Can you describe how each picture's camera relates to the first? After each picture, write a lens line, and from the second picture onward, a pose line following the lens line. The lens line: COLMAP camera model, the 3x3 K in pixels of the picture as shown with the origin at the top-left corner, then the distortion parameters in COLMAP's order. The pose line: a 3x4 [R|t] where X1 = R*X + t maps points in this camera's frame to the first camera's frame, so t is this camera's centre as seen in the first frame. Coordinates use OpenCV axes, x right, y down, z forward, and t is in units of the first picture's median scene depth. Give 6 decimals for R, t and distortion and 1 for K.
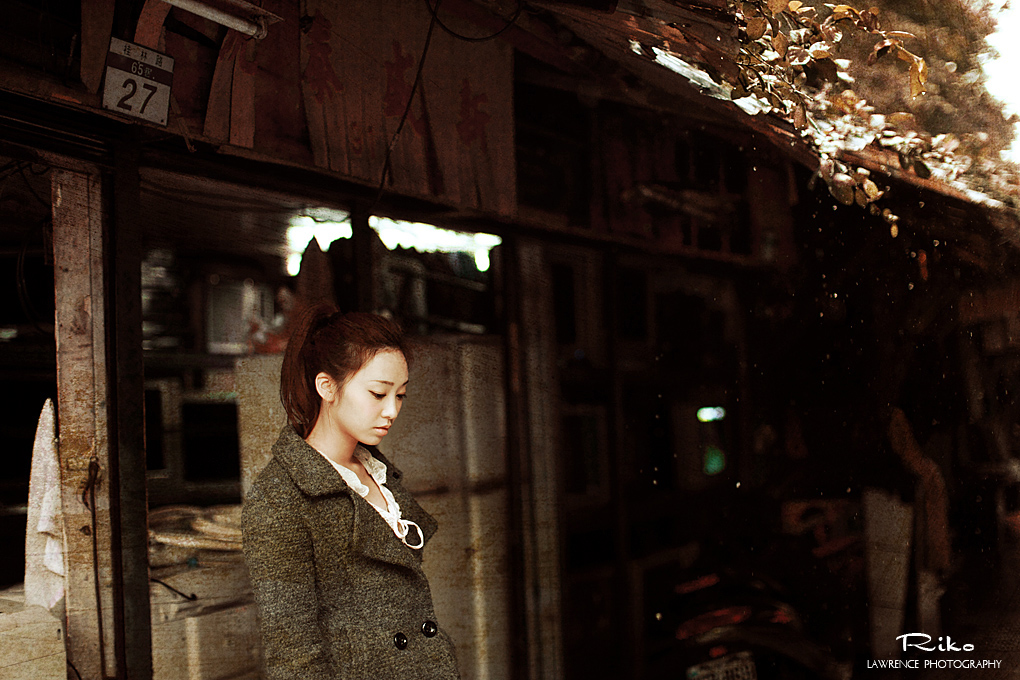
lens RADIAL K [[1476.2, 0, 510.0], [0, 1476.2, 340.0], [0, 0, 1]] dist [-0.040677, -0.047980]
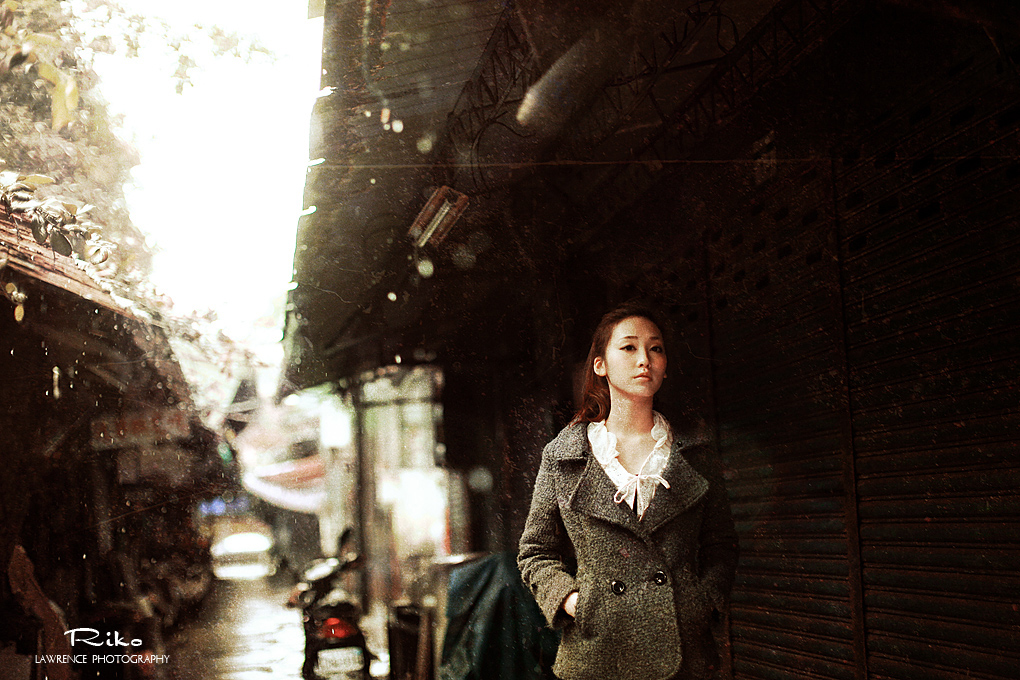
lens RADIAL K [[1467.2, 0, 510.0], [0, 1467.2, 340.0], [0, 0, 1]] dist [-0.225134, 0.503116]
pose [[0.836280, 0.072463, 0.543494, 0.038153], [-0.023953, 0.995111, -0.095818, 0.000933], [-0.547780, 0.067112, 0.833926, 0.133505]]
